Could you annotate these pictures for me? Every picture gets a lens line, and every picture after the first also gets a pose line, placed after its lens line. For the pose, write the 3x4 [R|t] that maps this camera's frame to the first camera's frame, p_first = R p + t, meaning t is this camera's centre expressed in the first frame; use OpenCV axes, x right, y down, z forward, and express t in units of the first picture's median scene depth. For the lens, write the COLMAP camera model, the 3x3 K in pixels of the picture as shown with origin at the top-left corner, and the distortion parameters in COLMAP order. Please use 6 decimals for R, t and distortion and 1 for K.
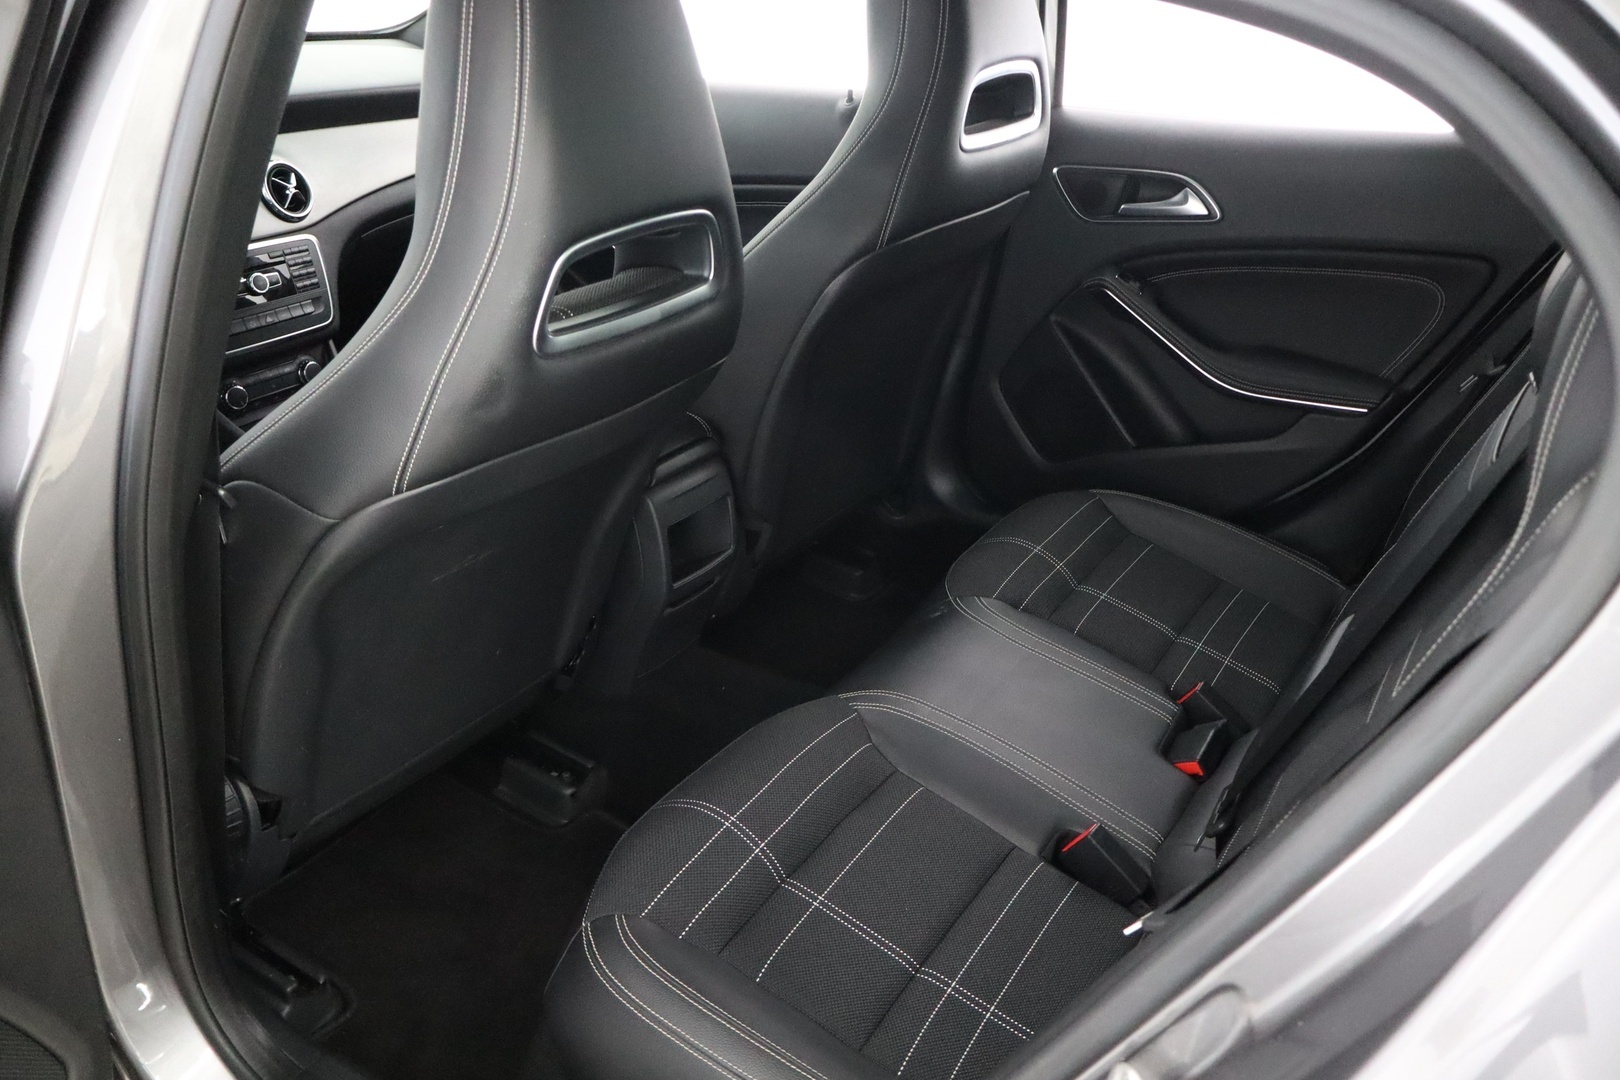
lens RADIAL K [[1364.9, 0, 810.0], [0, 1364.9, 540.0], [0, 0, 1]] dist [0.033157, 0.005218]
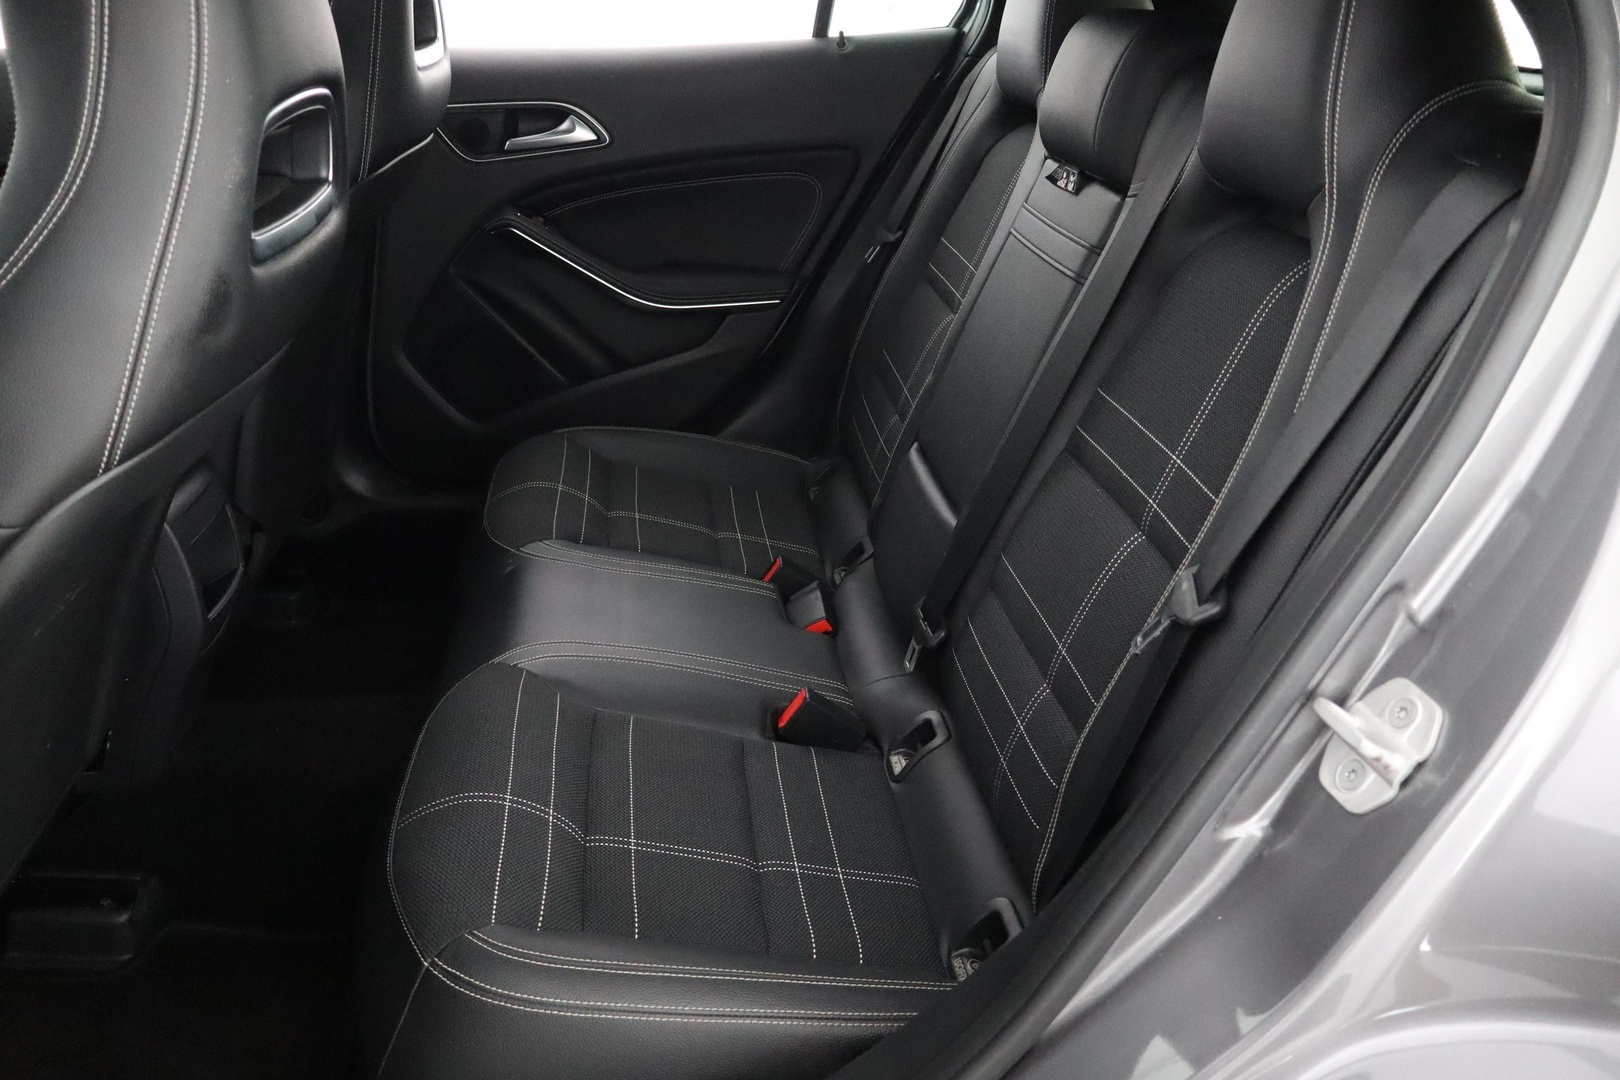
lens RADIAL K [[1366.0, 0, 810.0], [0, 1366.0, 540.0], [0, 0, 1]] dist [-0.001327, 0.011066]
pose [[0.789058, -0.249620, 0.561317, -0.244622], [0.262745, 0.963064, 0.058931, 0.032614], [-0.555295, 0.100983, 0.825500, 0.115459]]
